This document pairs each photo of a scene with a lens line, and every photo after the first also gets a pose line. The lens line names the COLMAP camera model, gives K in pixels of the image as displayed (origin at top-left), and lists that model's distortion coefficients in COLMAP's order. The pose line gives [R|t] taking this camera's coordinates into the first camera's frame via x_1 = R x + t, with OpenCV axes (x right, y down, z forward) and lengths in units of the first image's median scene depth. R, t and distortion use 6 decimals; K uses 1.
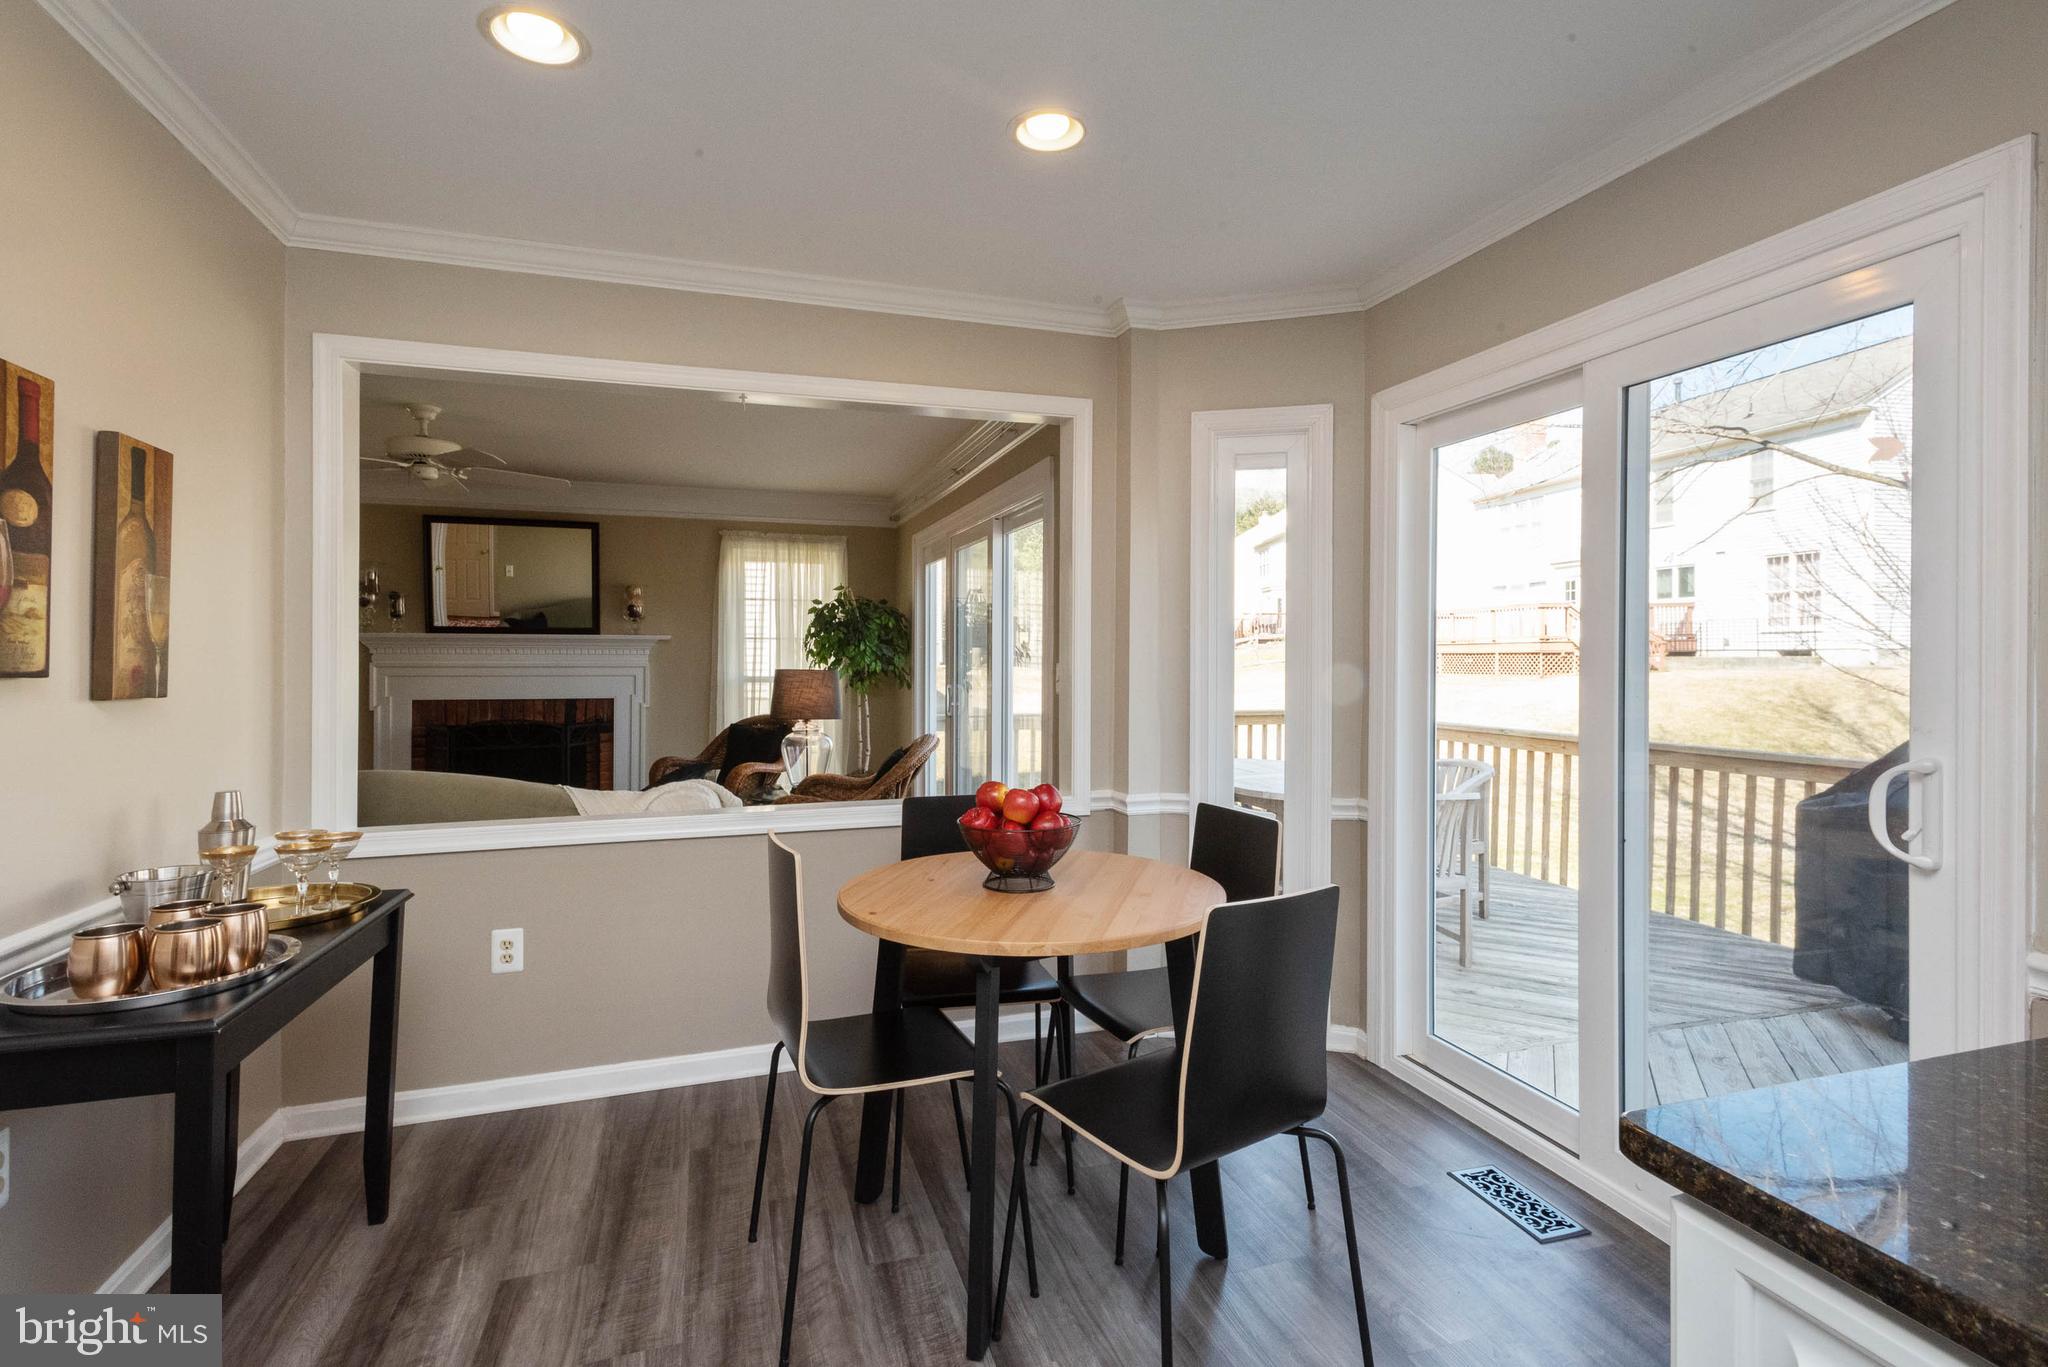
lens RADIAL K [[970.1, 0, 1019.5], [0, 970.1, 660.0], [0, 0, 1]] dist [0.024698, -0.004586]
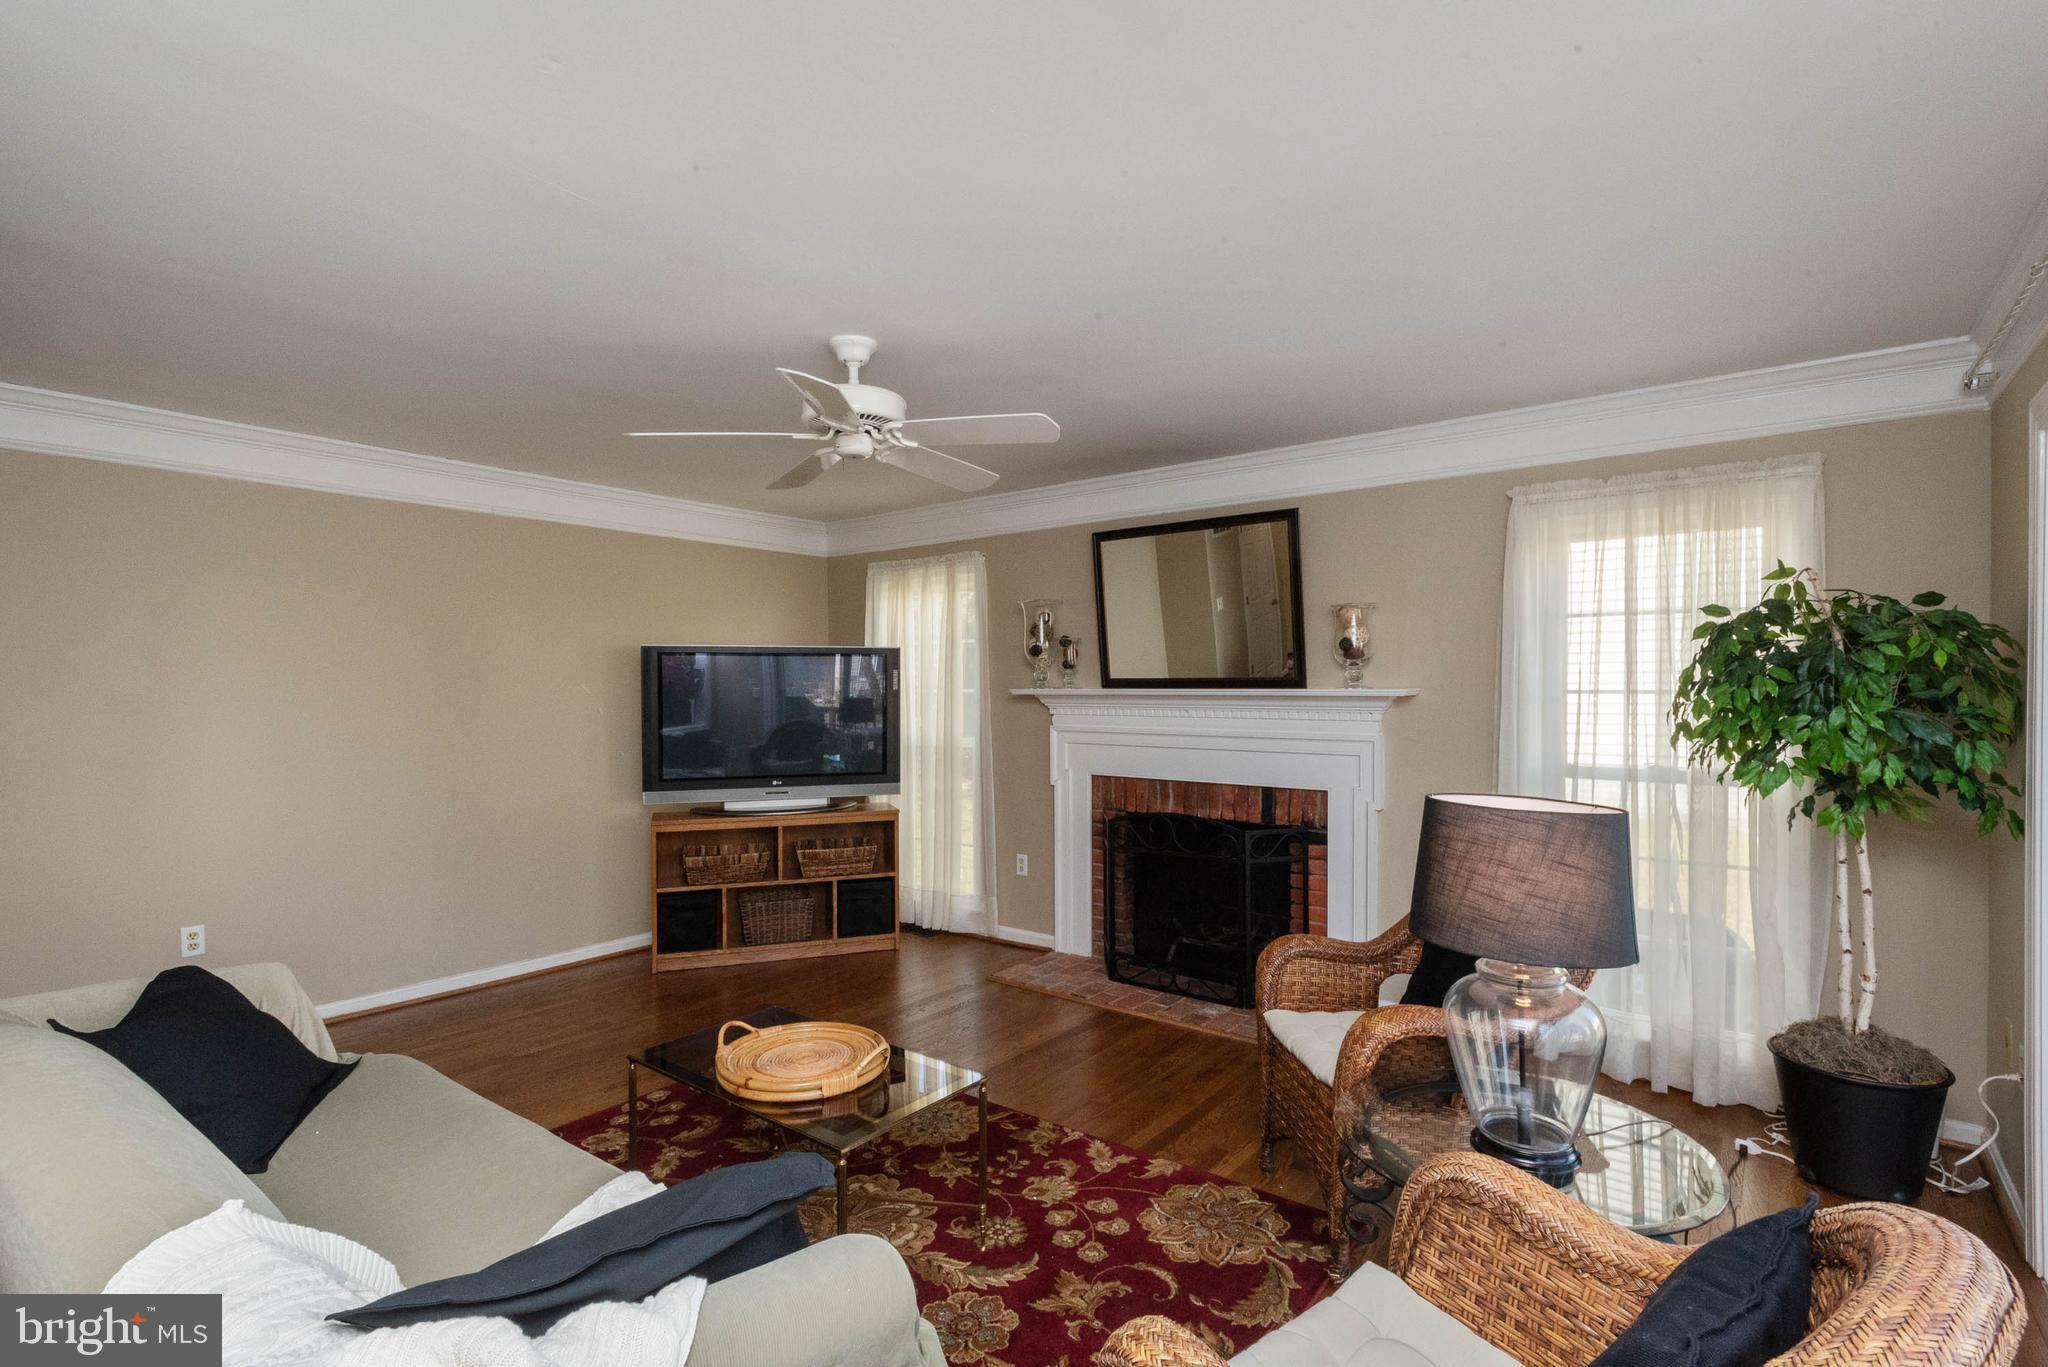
lens RADIAL K [[970.1, 0, 1023.1], [0, 970.1, 699.4], [0, 0, 1]] dist [0.024698, -0.004586]
pose [[0.572240, 0.006324, -0.820061, -0.024053], [-0.003598, 0.999980, 0.005200, -0.020963], [0.820078, -0.000025, 0.572252, 0.492712]]
